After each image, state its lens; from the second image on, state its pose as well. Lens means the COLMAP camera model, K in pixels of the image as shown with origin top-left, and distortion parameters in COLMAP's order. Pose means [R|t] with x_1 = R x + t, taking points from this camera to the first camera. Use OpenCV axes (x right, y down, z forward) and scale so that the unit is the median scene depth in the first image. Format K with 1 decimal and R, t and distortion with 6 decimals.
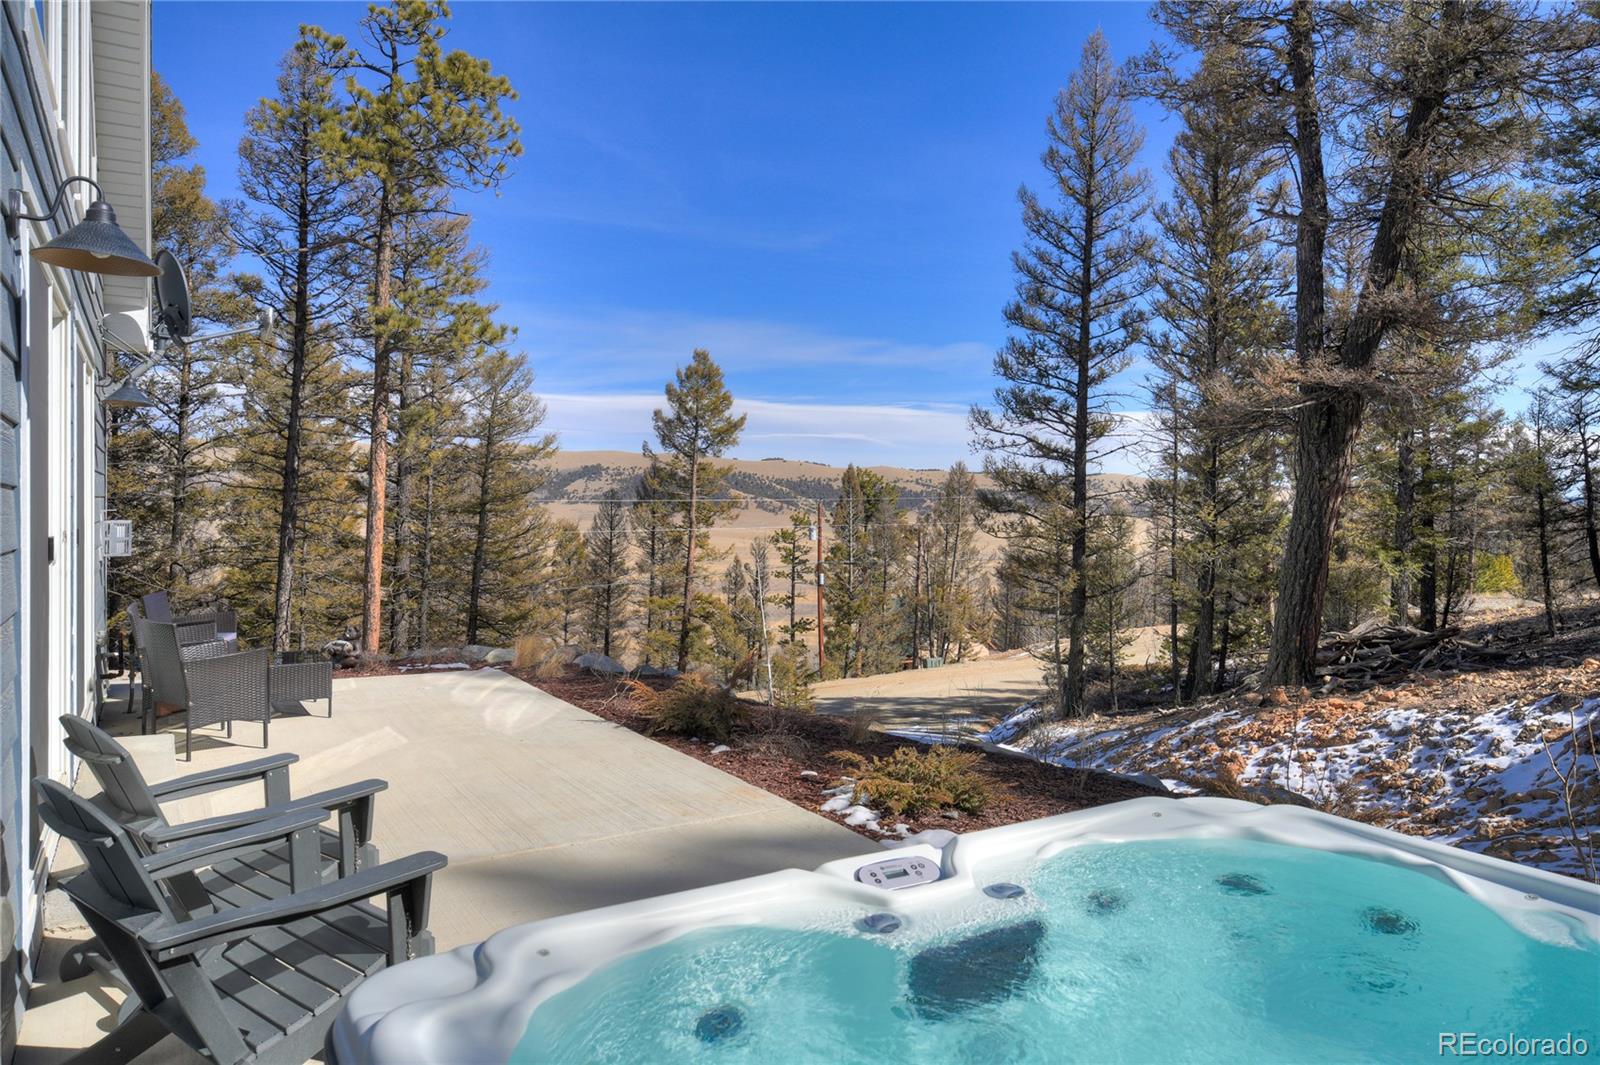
lens RADIAL K [[1061.9, 0, 800.5], [0, 1061.9, 495.7], [0, 0, 1]] dist [0.000782, -0.002438]
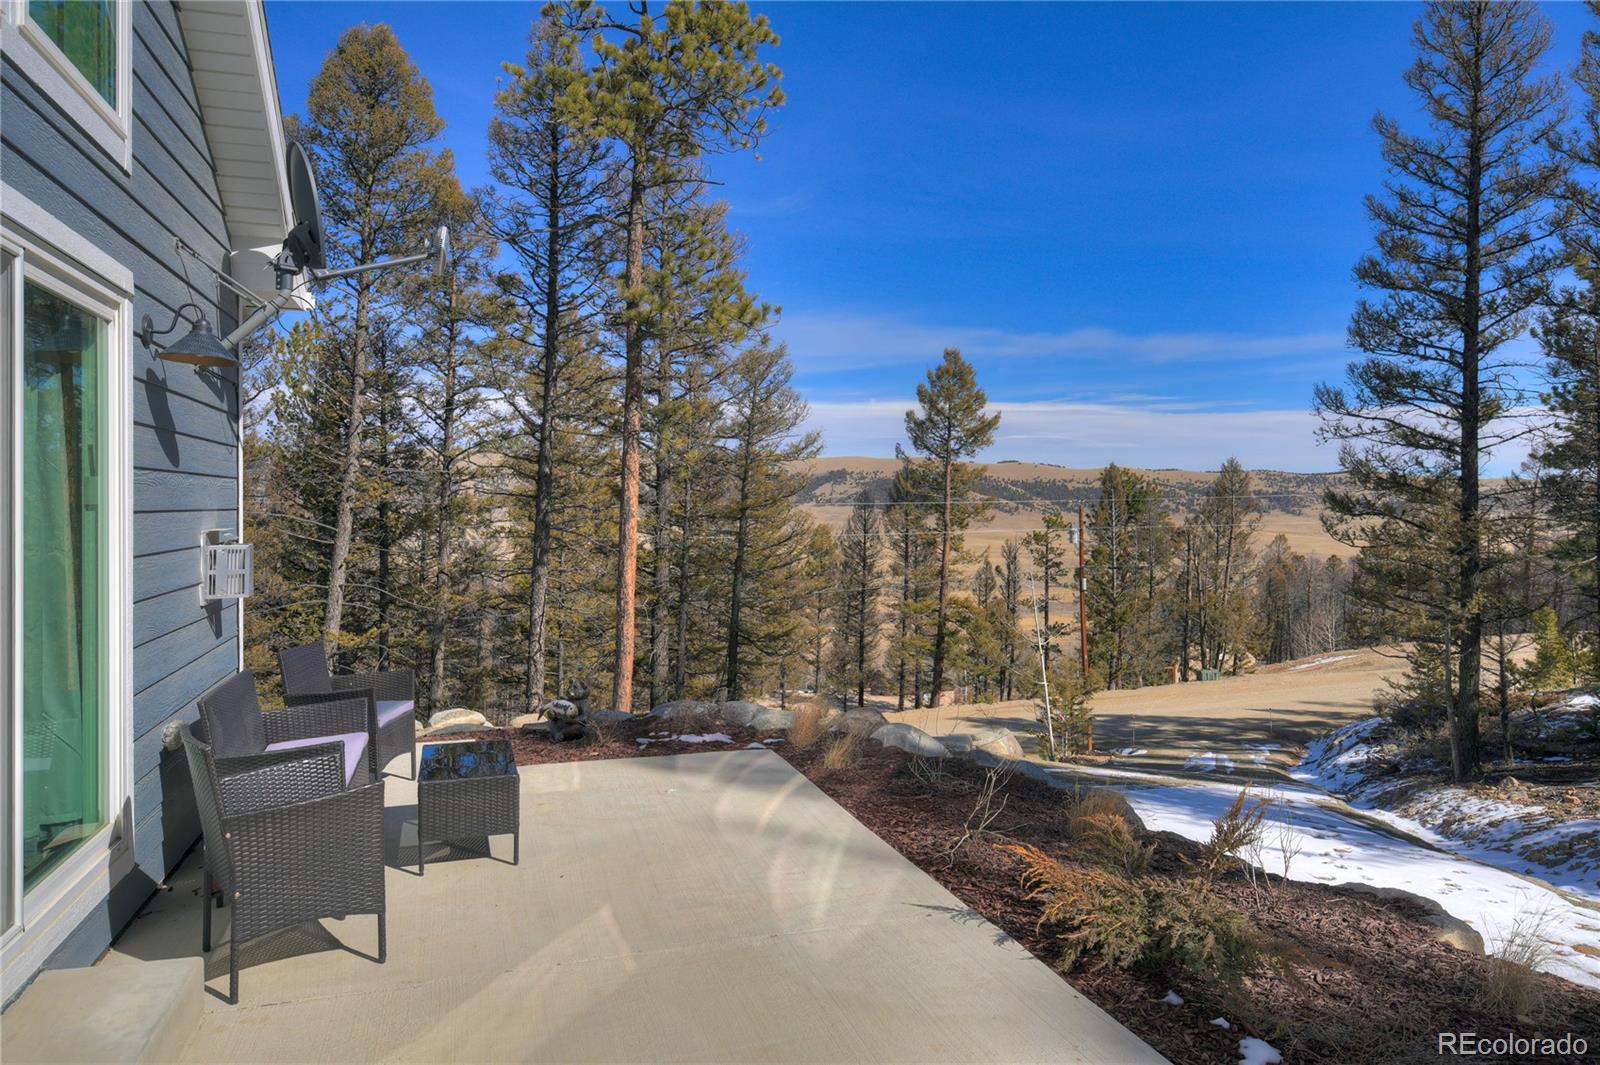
lens RADIAL K [[1008.8, 0, 799.7], [0, 1008.8, 497.4], [0, 0, 1]] dist [-0.000694, -0.000430]
pose [[0.973185, -0.008949, -0.229848, -0.047150], [0.008968, 0.999959, -0.000963, -0.001161], [0.229847, -0.001124, 0.973226, 0.151154]]
